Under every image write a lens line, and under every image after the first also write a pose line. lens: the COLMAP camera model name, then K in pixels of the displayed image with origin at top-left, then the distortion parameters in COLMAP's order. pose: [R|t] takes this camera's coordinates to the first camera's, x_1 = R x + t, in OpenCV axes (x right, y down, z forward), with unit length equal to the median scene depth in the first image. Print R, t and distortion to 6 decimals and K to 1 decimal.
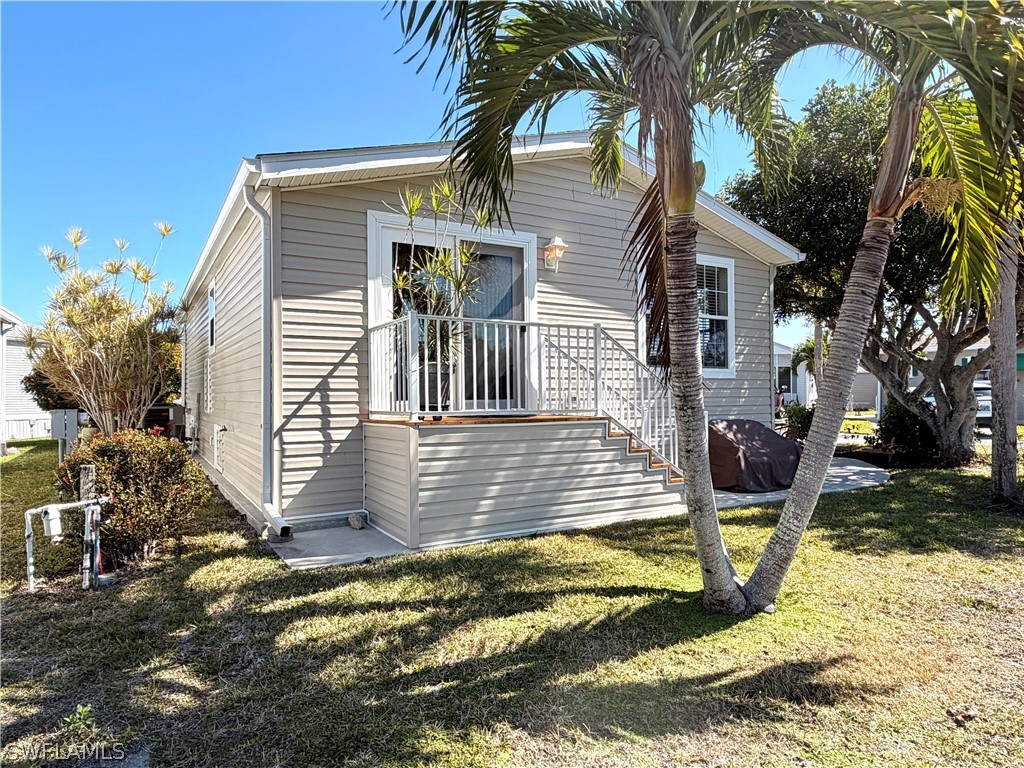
lens RADIAL K [[632.4, 0, 511.2], [0, 632.4, 387.6], [0, 0, 1]] dist [0.000556, 0.003188]
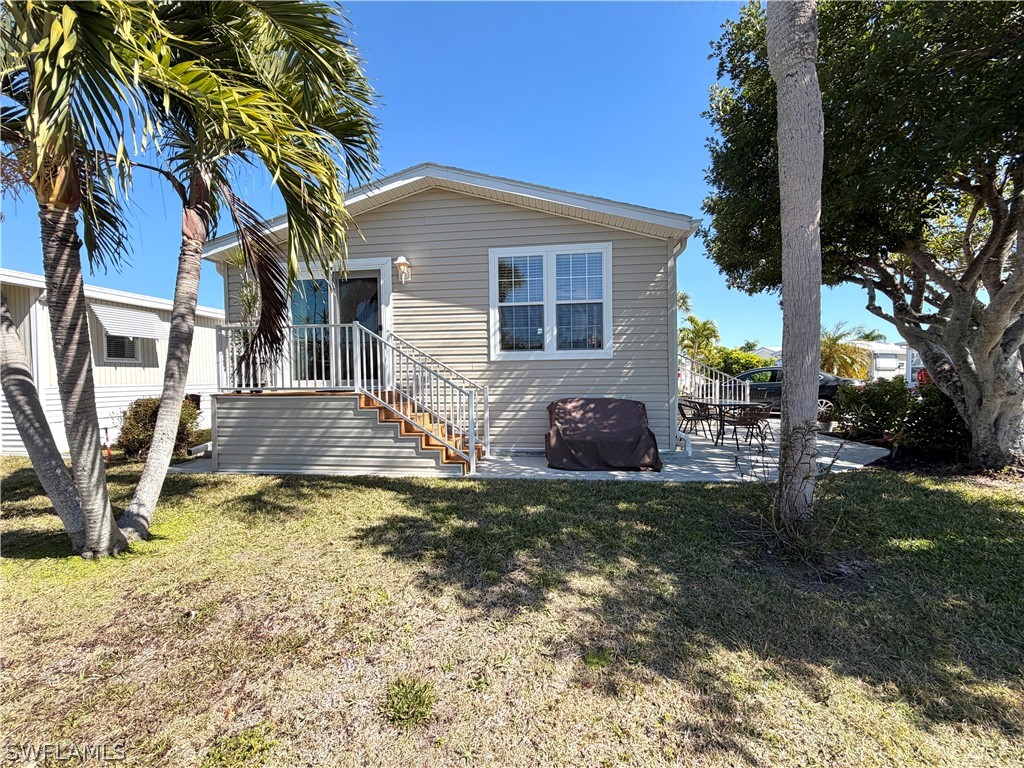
lens RADIAL K [[406.7, 0, 511.7], [0, 406.7, 383.0], [0, 0, 1]] dist [0.009757, -0.000299]
pose [[0.794486, 0.006504, -0.607247, 0.779961], [0.013079, 0.999527, 0.027818, 0.005925], [0.607141, -0.030043, 0.794026, 0.459192]]
